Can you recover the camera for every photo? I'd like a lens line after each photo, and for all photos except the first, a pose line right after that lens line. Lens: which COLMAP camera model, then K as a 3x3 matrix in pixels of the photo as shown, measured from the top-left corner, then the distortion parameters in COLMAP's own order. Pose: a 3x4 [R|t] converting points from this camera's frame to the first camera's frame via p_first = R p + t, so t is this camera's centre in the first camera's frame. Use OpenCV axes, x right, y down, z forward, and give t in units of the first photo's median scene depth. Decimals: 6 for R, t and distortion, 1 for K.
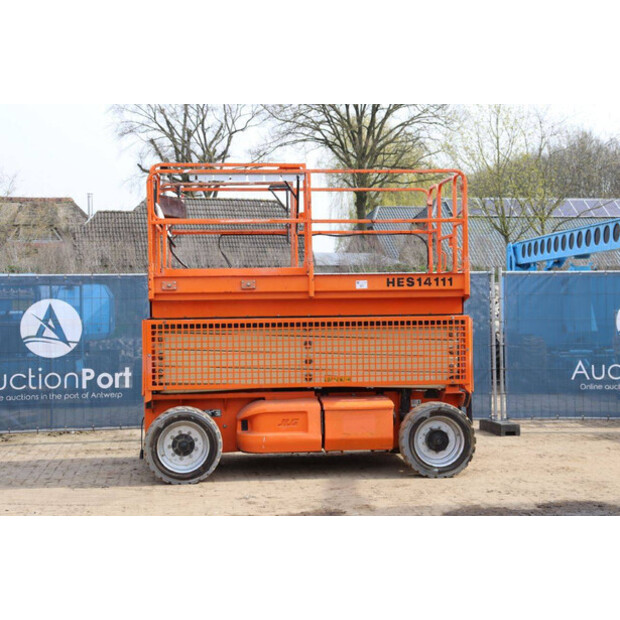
lens RADIAL K [[1058.0, 0, 320.1], [0, 1058.0, 307.4], [0, 0, 1]] dist [0.205953, -0.030022]
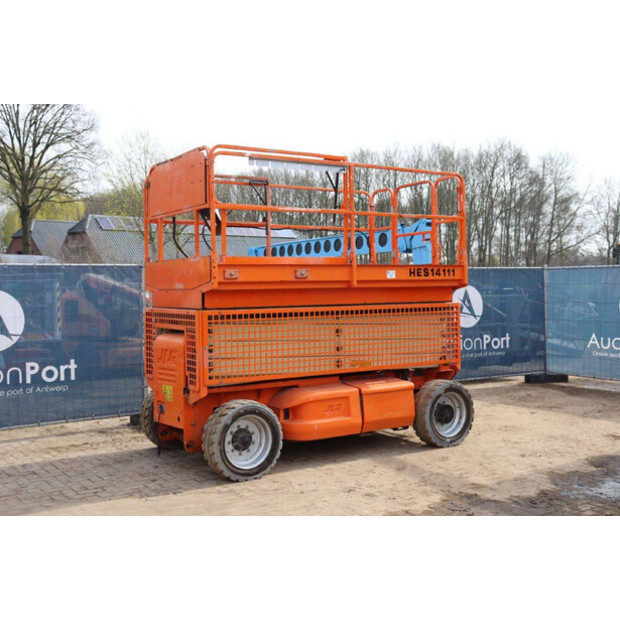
lens RADIAL K [[737.0, 0, 310.0], [0, 737.0, 310.0], [0, 0, 1]] dist [0.005122, 0.075846]
pose [[0.892184, -0.014954, 0.451425, -0.365185], [0.007322, 0.999799, 0.018648, -0.000171], [-0.451613, -0.013332, 0.892114, 0.370413]]
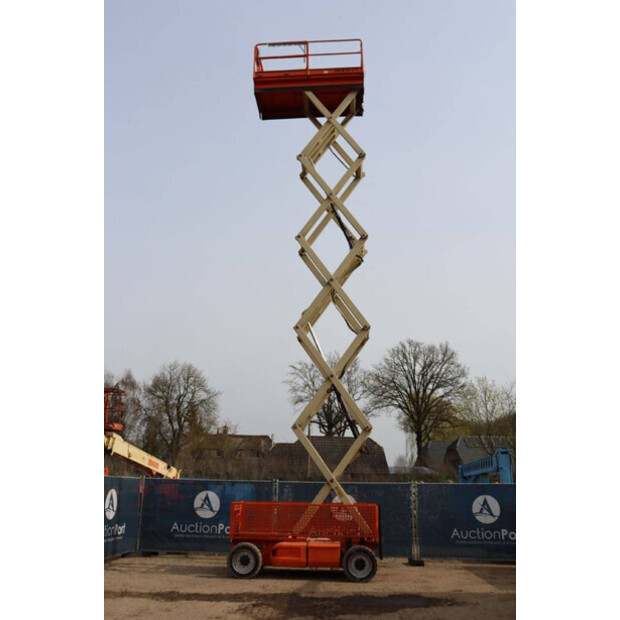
lens RADIAL K [[580.4, 0, 310.0], [0, 580.4, 310.0], [0, 0, 1]] dist [-0.109025, 0.121188]
pose [[0.983665, -0.028485, -0.177739, 0.229662], [-0.027418, 0.952170, -0.304335, -0.011122], [0.177907, 0.304237, 0.935836, -0.252944]]
